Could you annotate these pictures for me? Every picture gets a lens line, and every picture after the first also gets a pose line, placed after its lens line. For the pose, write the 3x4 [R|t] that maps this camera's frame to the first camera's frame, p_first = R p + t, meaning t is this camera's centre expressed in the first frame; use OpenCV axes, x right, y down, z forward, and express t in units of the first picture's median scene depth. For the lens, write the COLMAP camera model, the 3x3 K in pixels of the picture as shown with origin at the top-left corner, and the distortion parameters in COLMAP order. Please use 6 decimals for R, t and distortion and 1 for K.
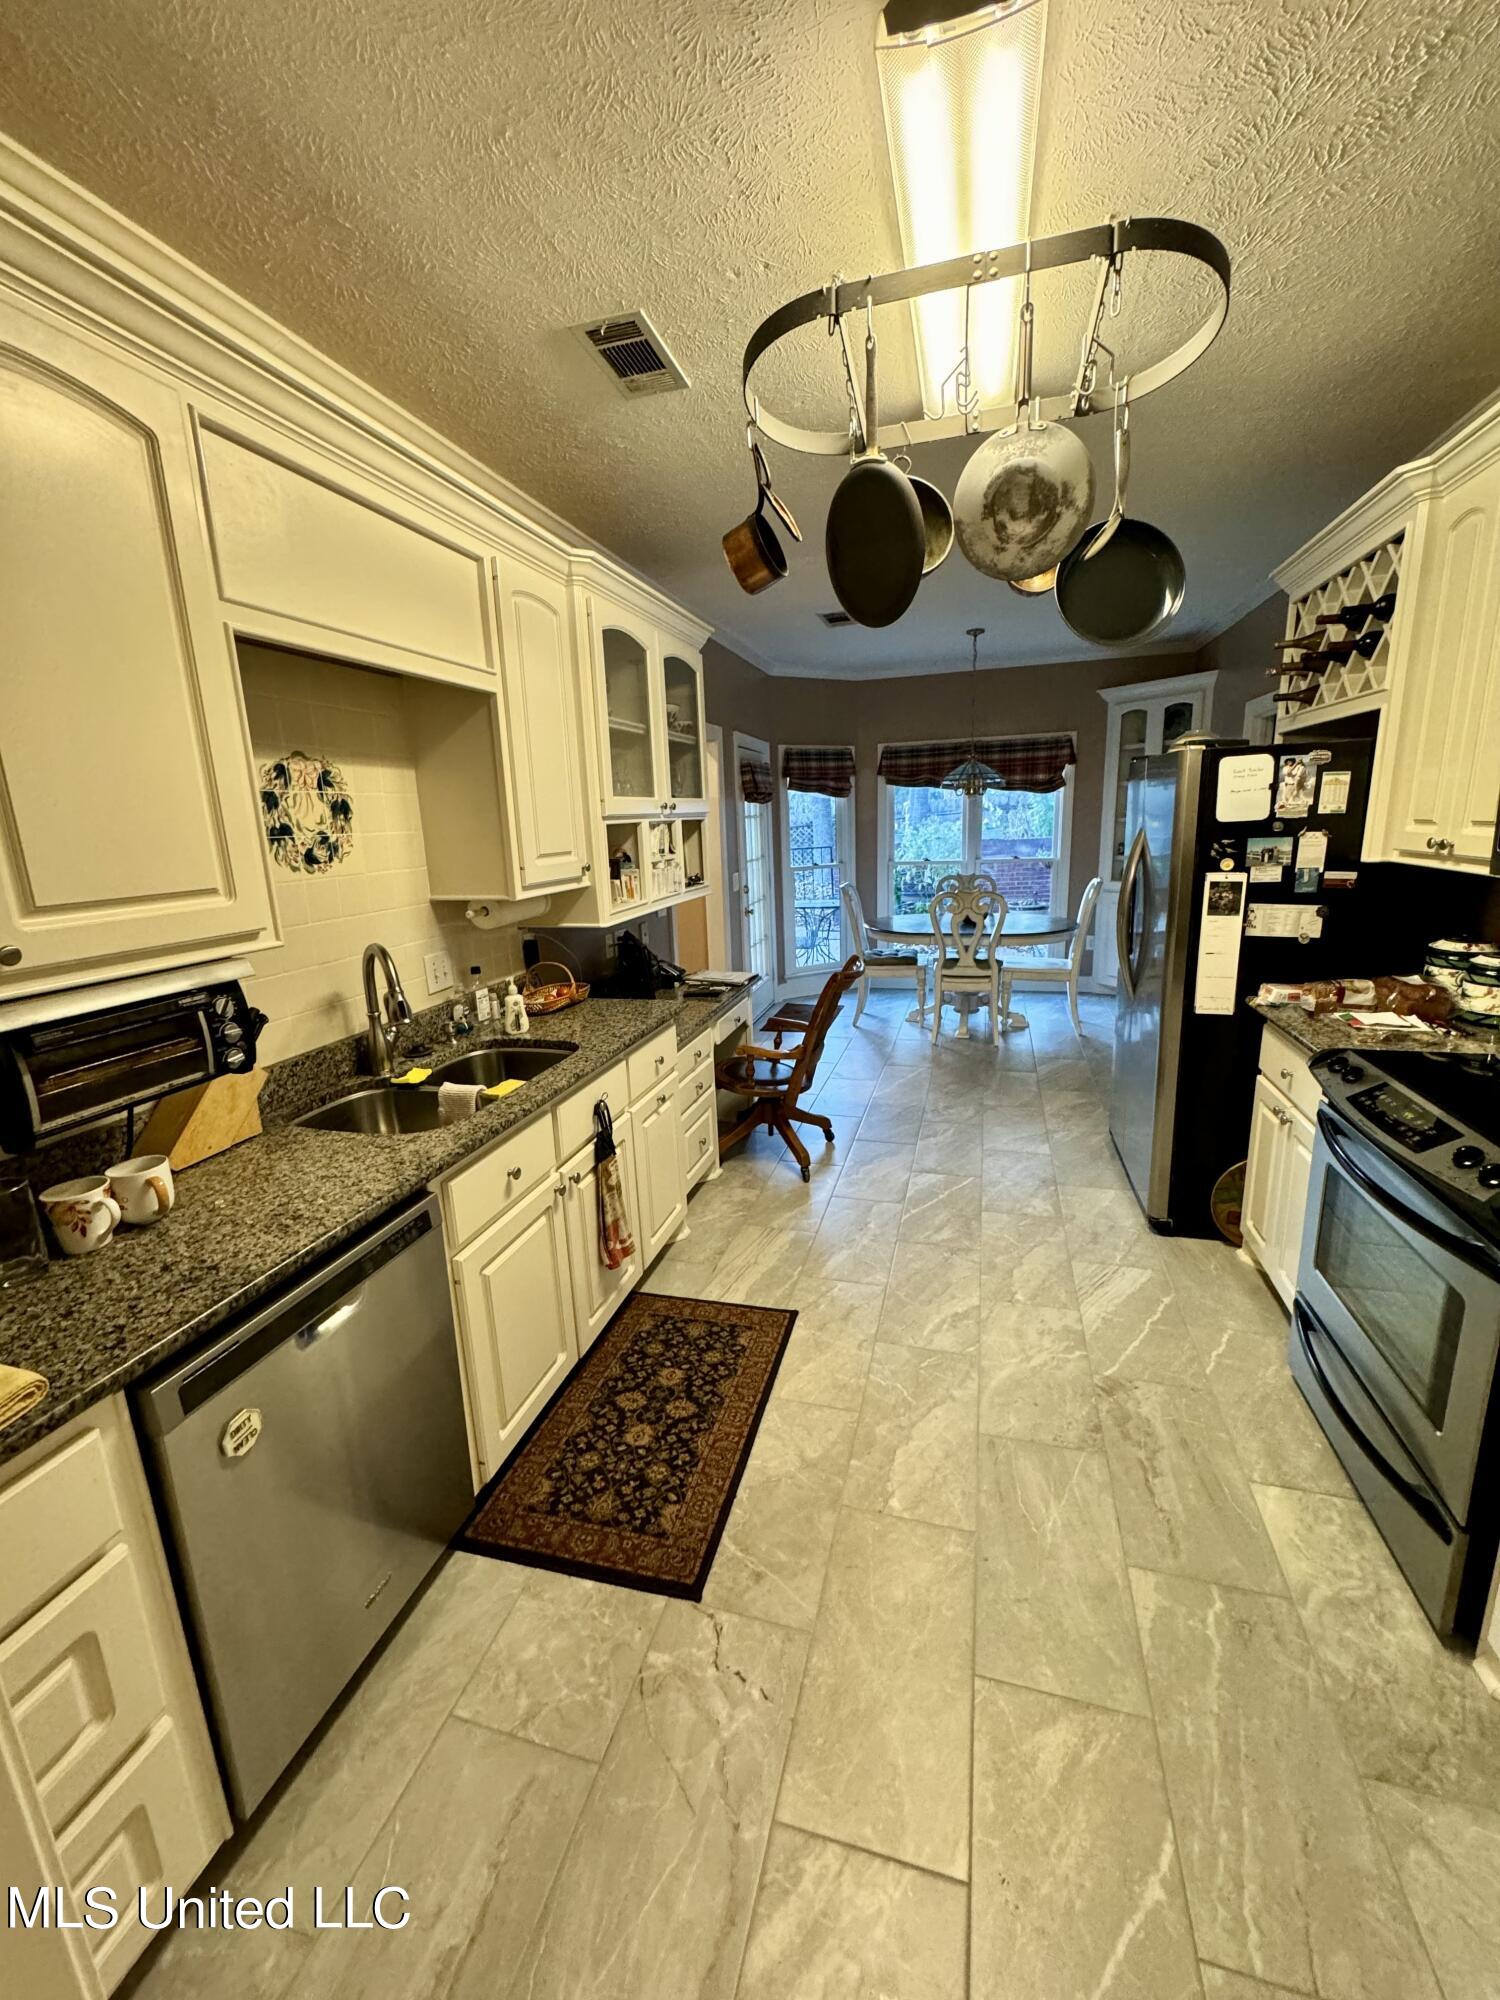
lens RADIAL K [[797.4, 0, 750.6], [0, 797.4, 996.2], [0, 0, 1]] dist [-0.002660, 0.000858]
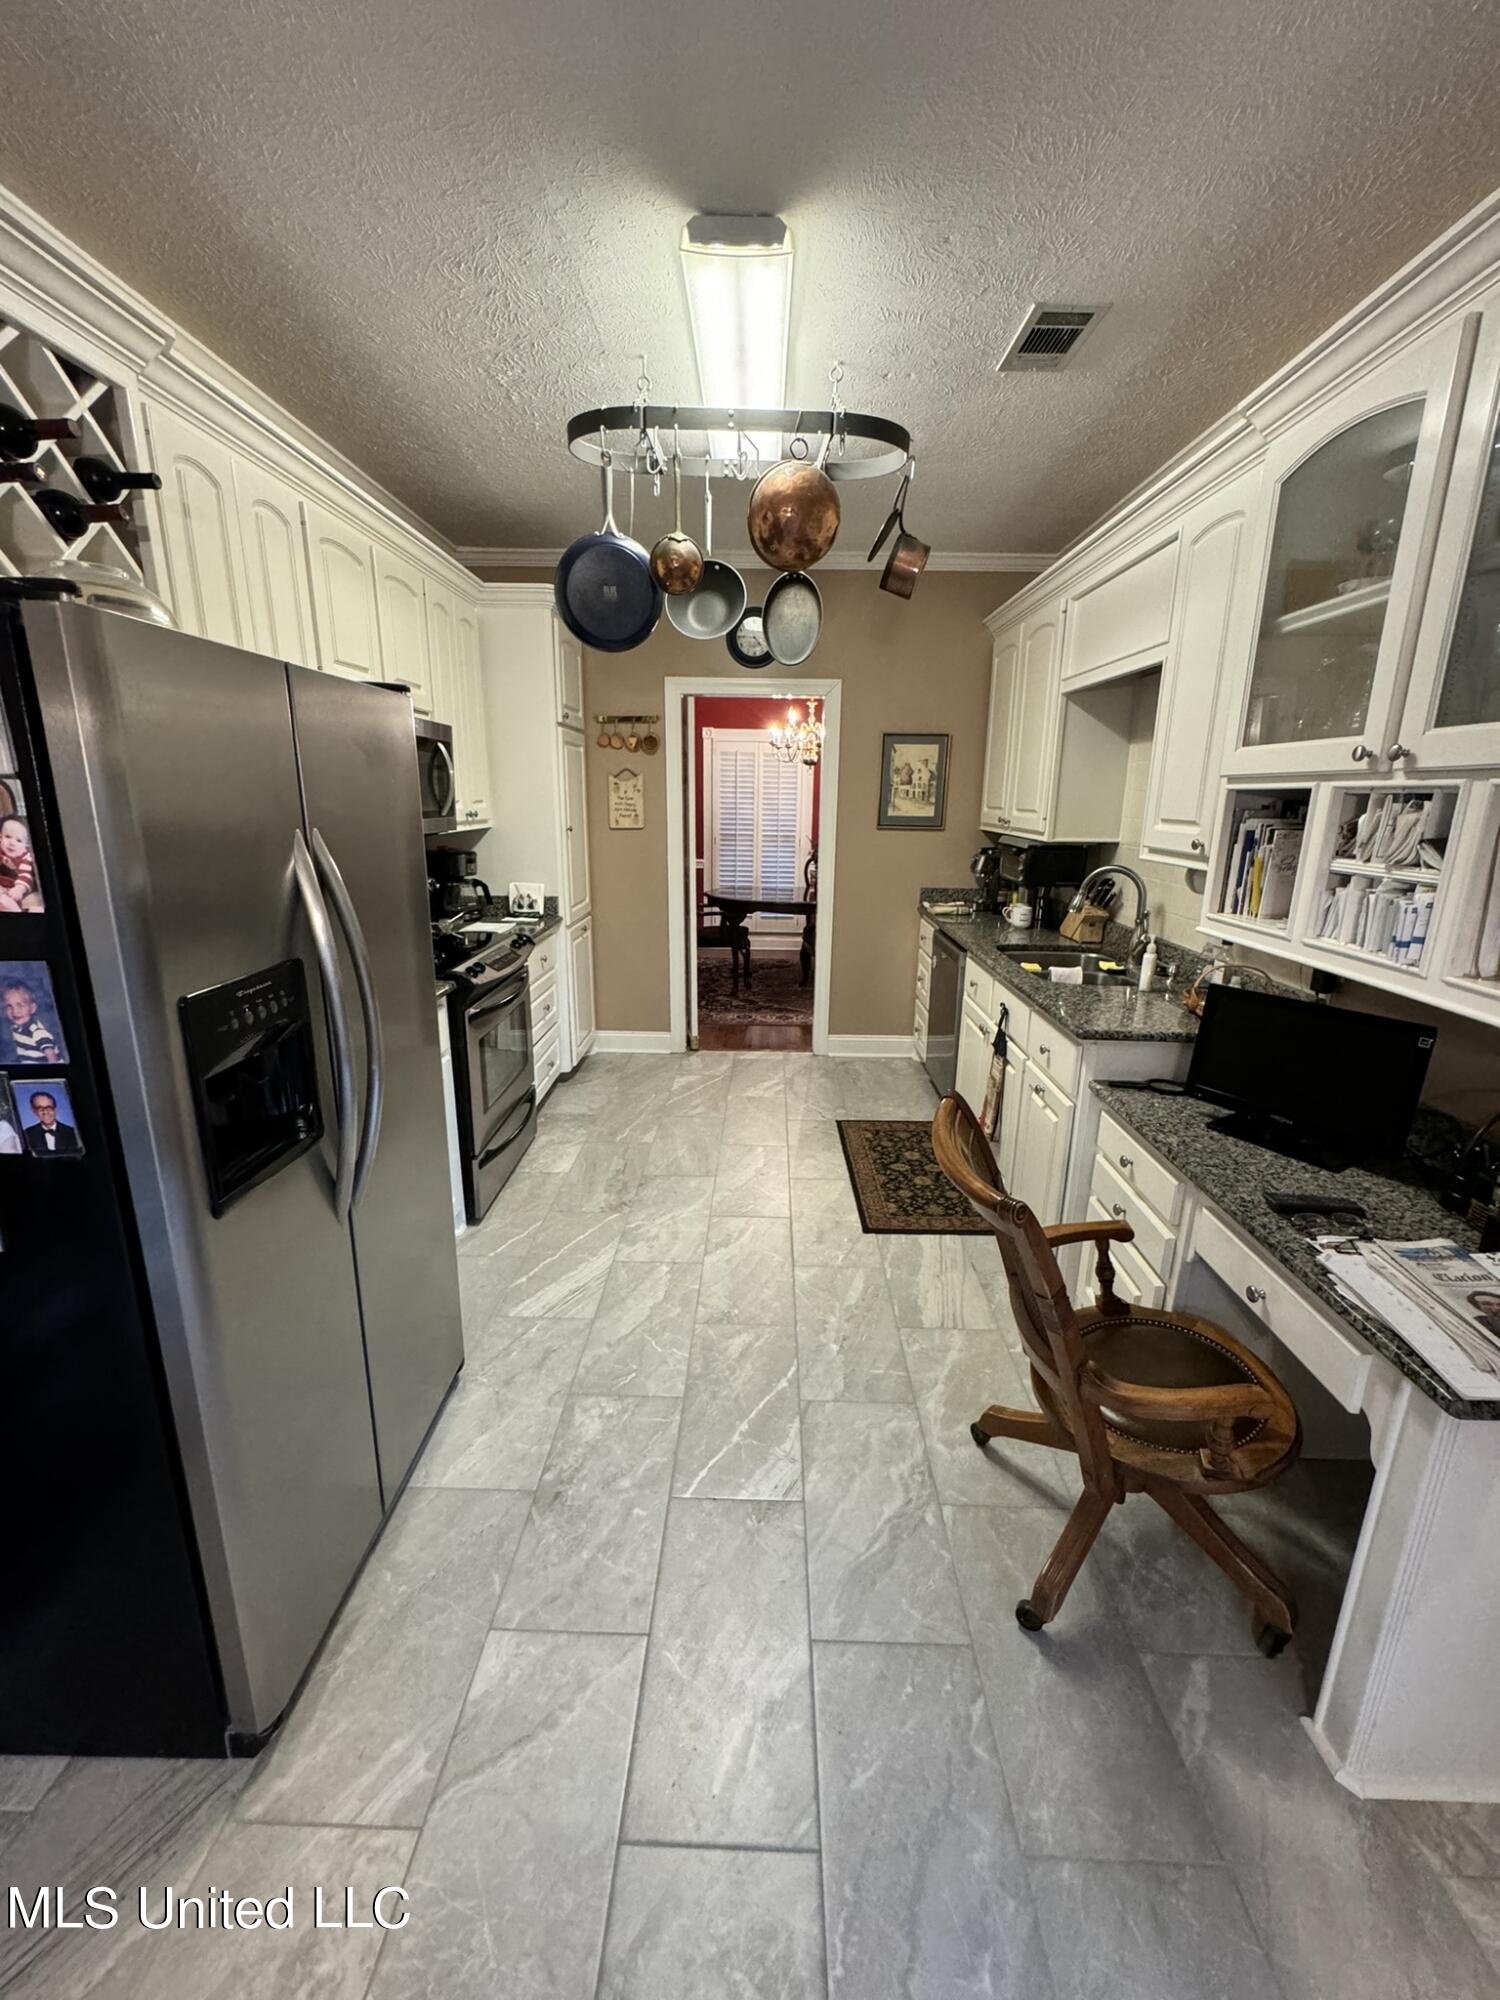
lens RADIAL K [[797.4, 0, 754.0], [0, 797.4, 990.5], [0, 0, 1]] dist [-0.002660, 0.000858]
pose [[-0.965649, 0.090579, -0.243551, 0.588405], [-0.030211, 0.891787, 0.451446, -0.531831], [0.258087, 0.443296, -0.858417, 2.317058]]
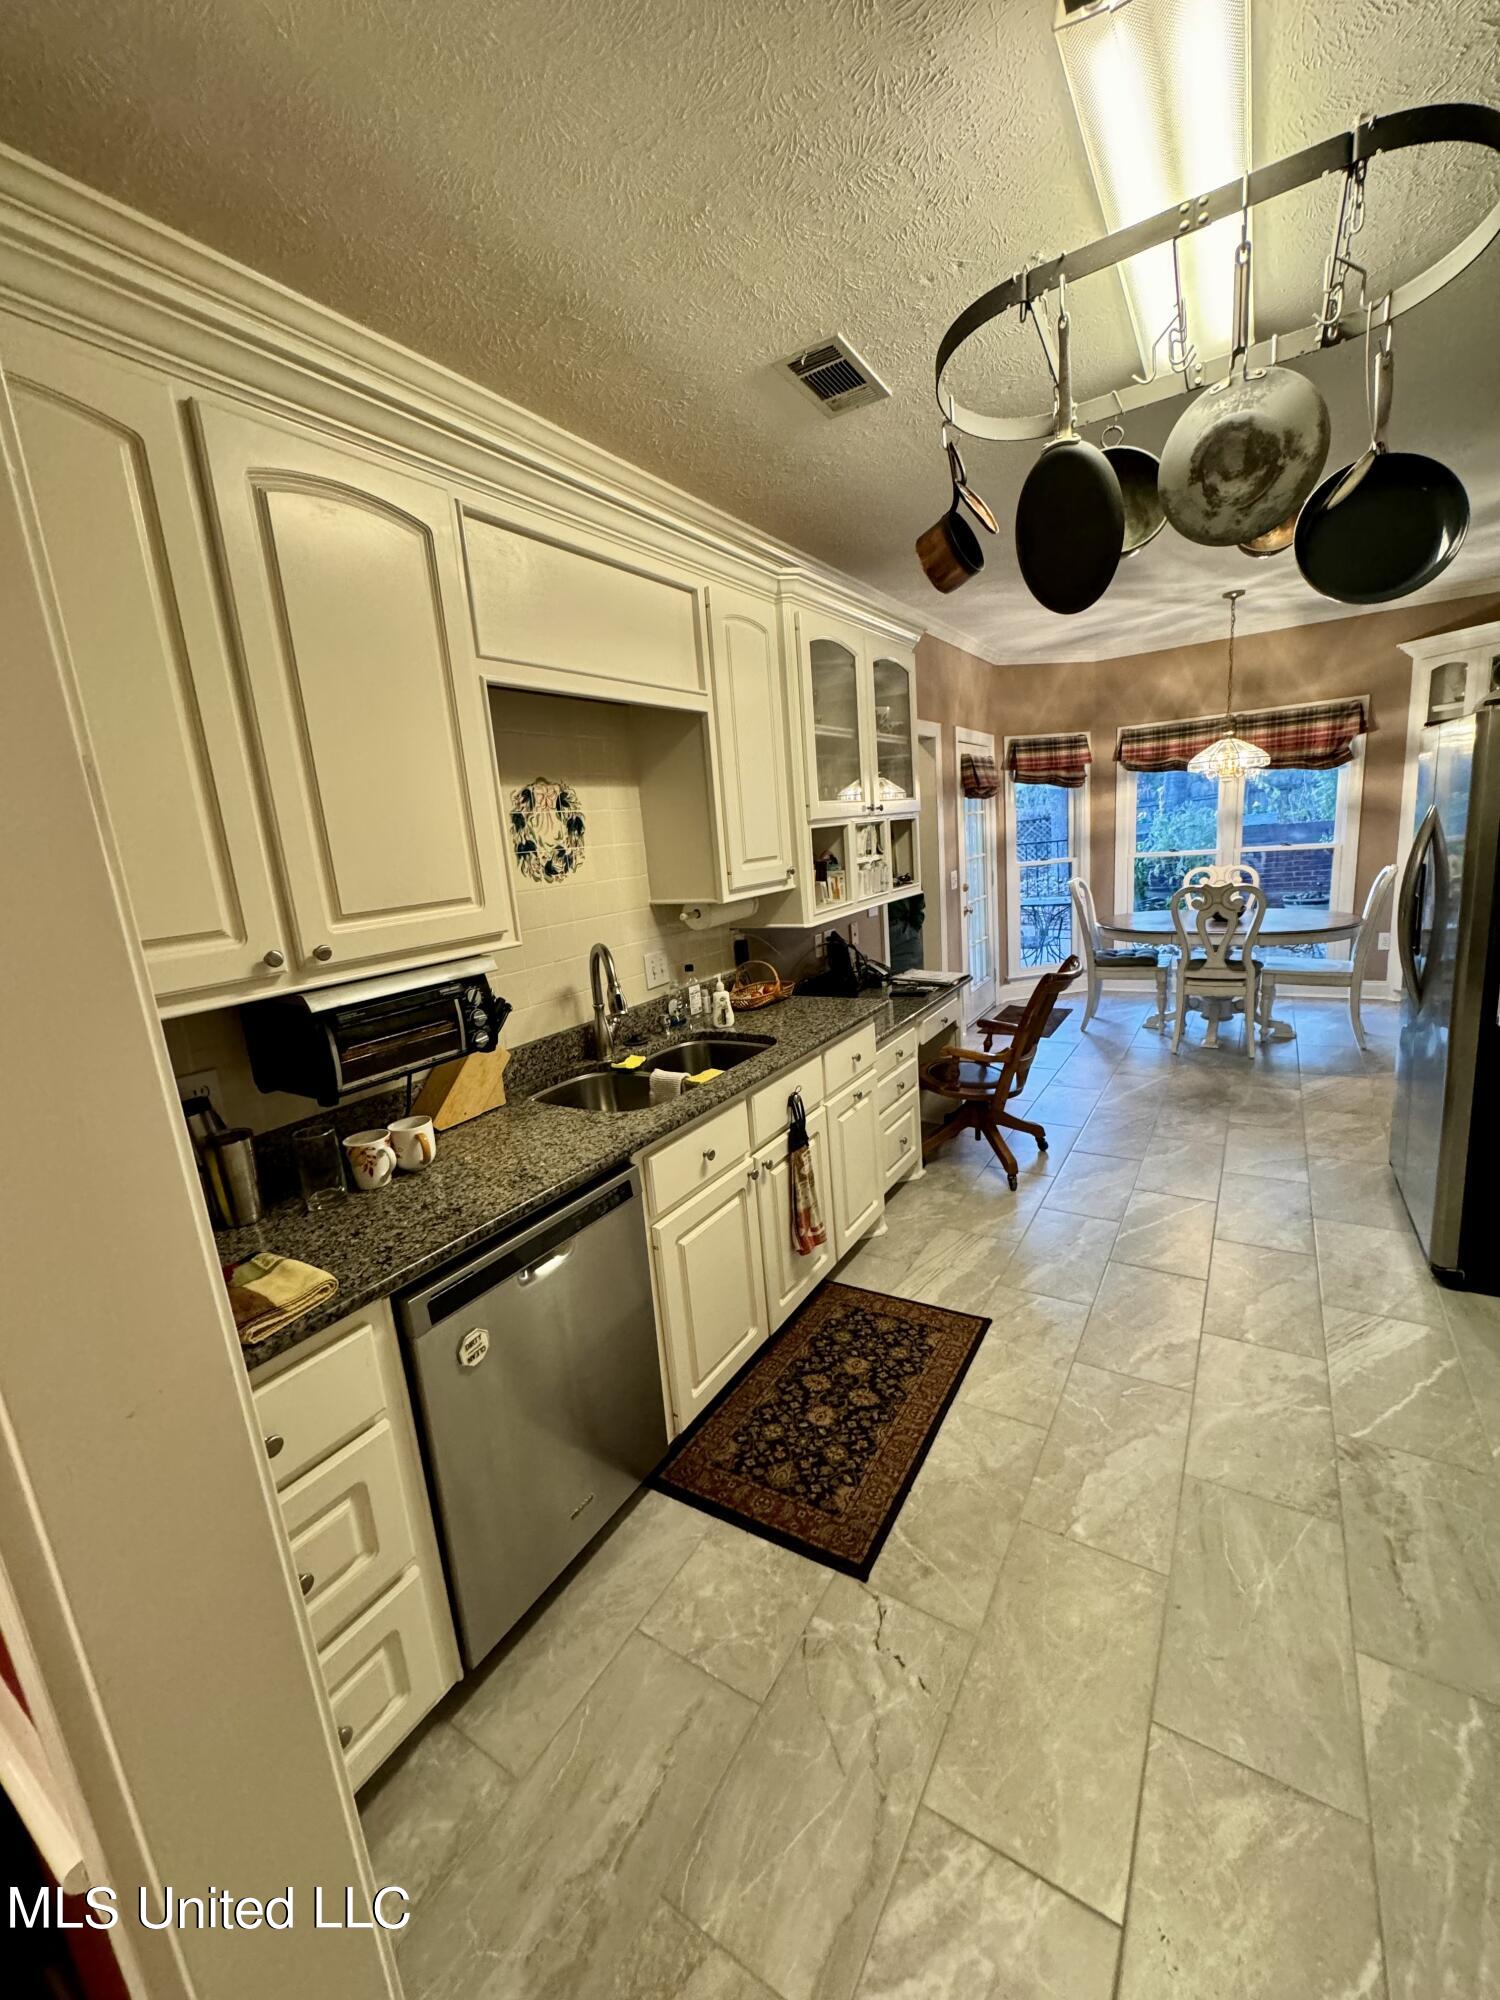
lens RADIAL K [[797.4, 0, 750.2], [0, 797.4, 996.0], [0, 0, 1]] dist [-0.002660, 0.000858]
pose [[0.959350, 0.017294, -0.281688, 0.057558], [-0.017388, 0.999846, 0.002166, 0.002601], [0.281682, 0.002820, 0.959504, -0.026904]]
